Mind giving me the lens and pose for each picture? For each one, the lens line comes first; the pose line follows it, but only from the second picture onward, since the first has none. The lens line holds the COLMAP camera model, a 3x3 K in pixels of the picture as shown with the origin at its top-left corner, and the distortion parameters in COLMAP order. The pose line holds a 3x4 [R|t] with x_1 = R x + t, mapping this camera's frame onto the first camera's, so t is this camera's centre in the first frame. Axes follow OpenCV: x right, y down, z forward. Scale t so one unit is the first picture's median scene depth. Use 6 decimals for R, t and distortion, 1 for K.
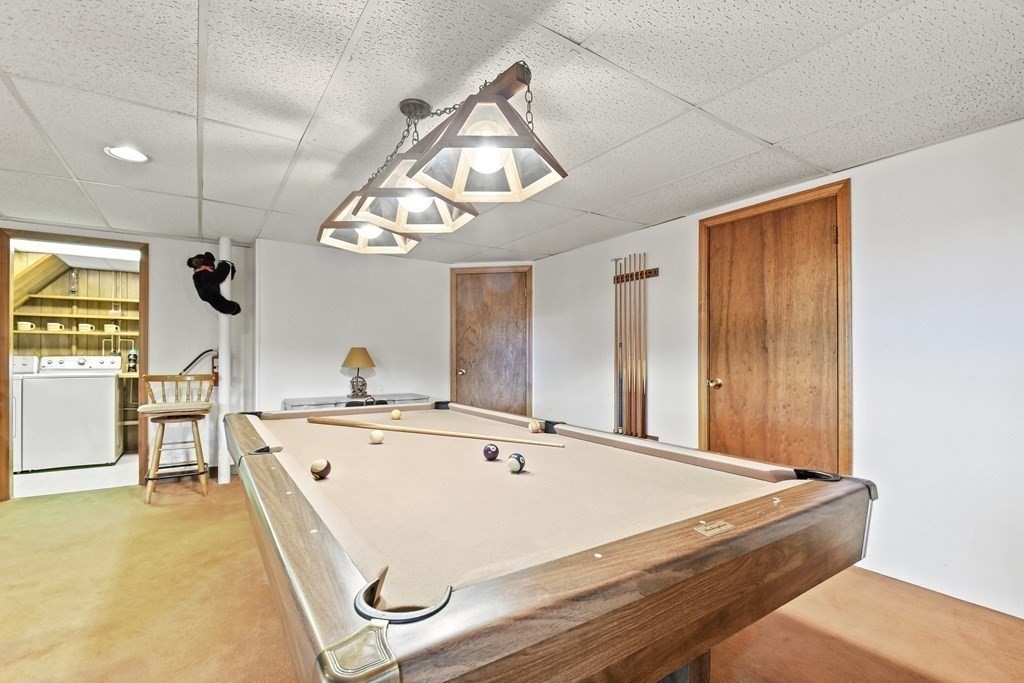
lens RADIAL K [[451.6, 0, 505.9], [0, 451.6, 355.1], [0, 0, 1]] dist [0.002125, -0.008500]
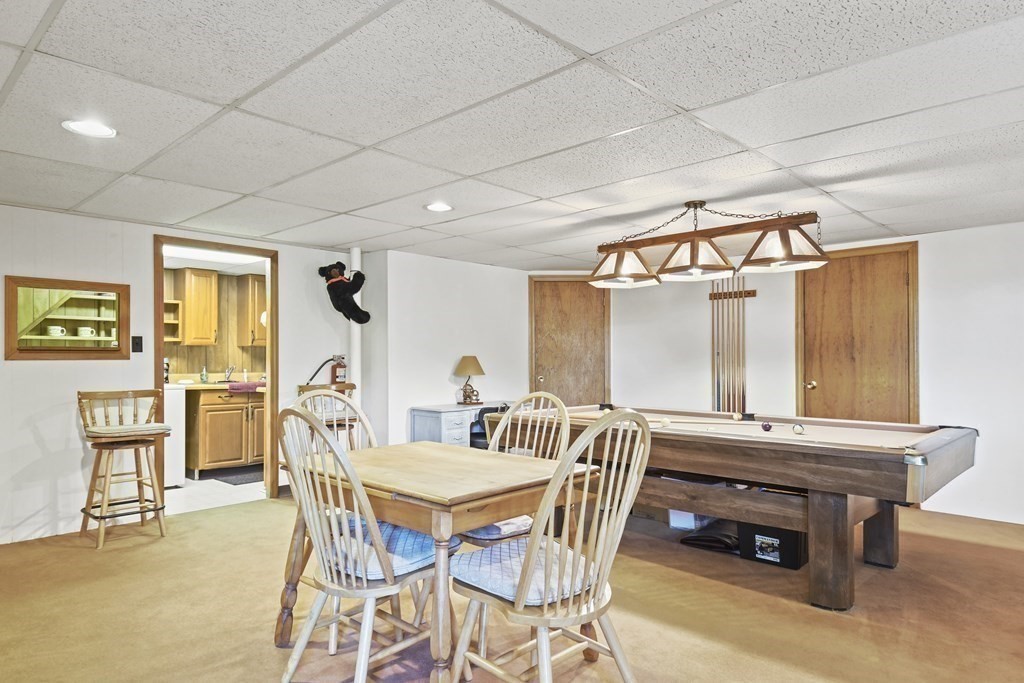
lens RADIAL K [[624.6, 0, 505.1], [0, 624.6, 357.4], [0, 0, 1]] dist [0.026058, 0.000494]
pose [[0.977250, -0.003742, 0.212057, -0.740959], [0.002980, 0.999988, 0.003911, -0.025350], [-0.212069, -0.003190, 0.977249, -0.539386]]
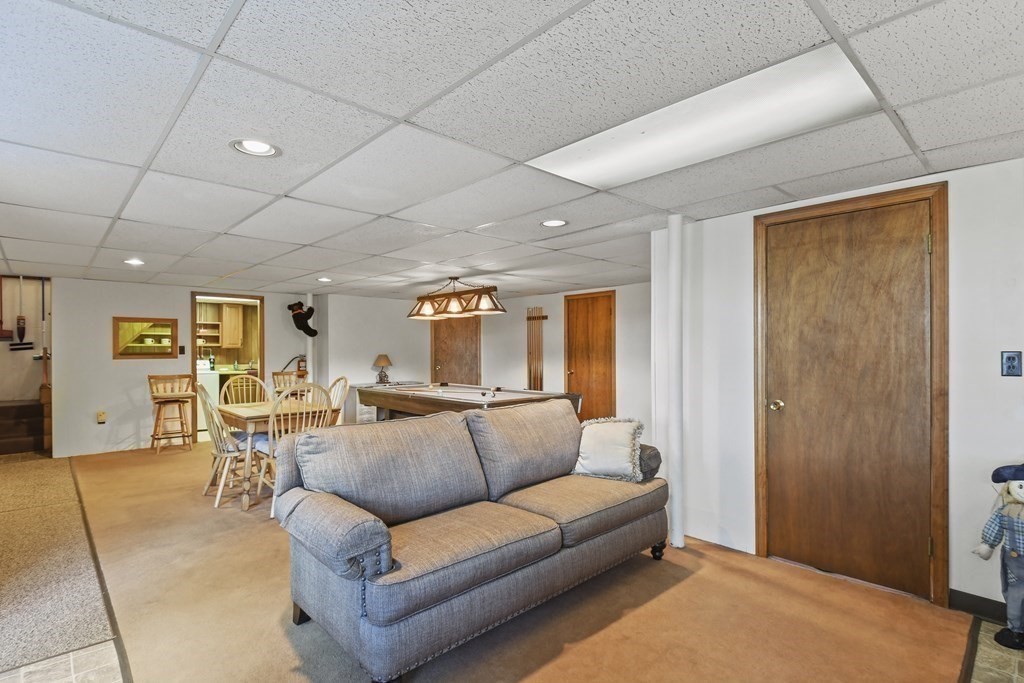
lens RADIAL K [[497.9, 0, 508.6], [0, 497.9, 350.8], [0, 0, 1]] dist [0.000124, -0.001485]
pose [[0.986845, -0.006284, 0.161547, -0.214780], [0.004920, 0.999949, 0.008841, -0.061694], [-0.161594, -0.007929, 0.986825, -1.293555]]
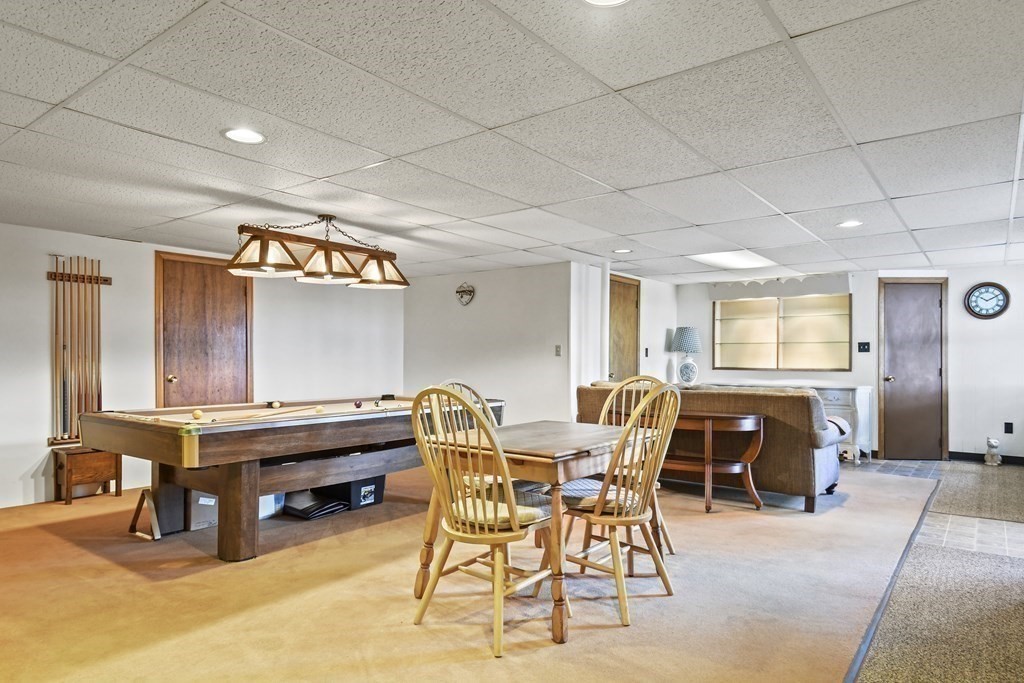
lens RADIAL K [[624.6, 0, 505.1], [0, 624.6, 357.4], [0, 0, 1]] dist [0.026058, 0.000494]
pose [[-0.317125, -0.001278, 0.948383, -1.578327], [-0.007744, 0.999969, -0.001242, -0.006113], [-0.948352, -0.007738, -0.317125, 0.643555]]
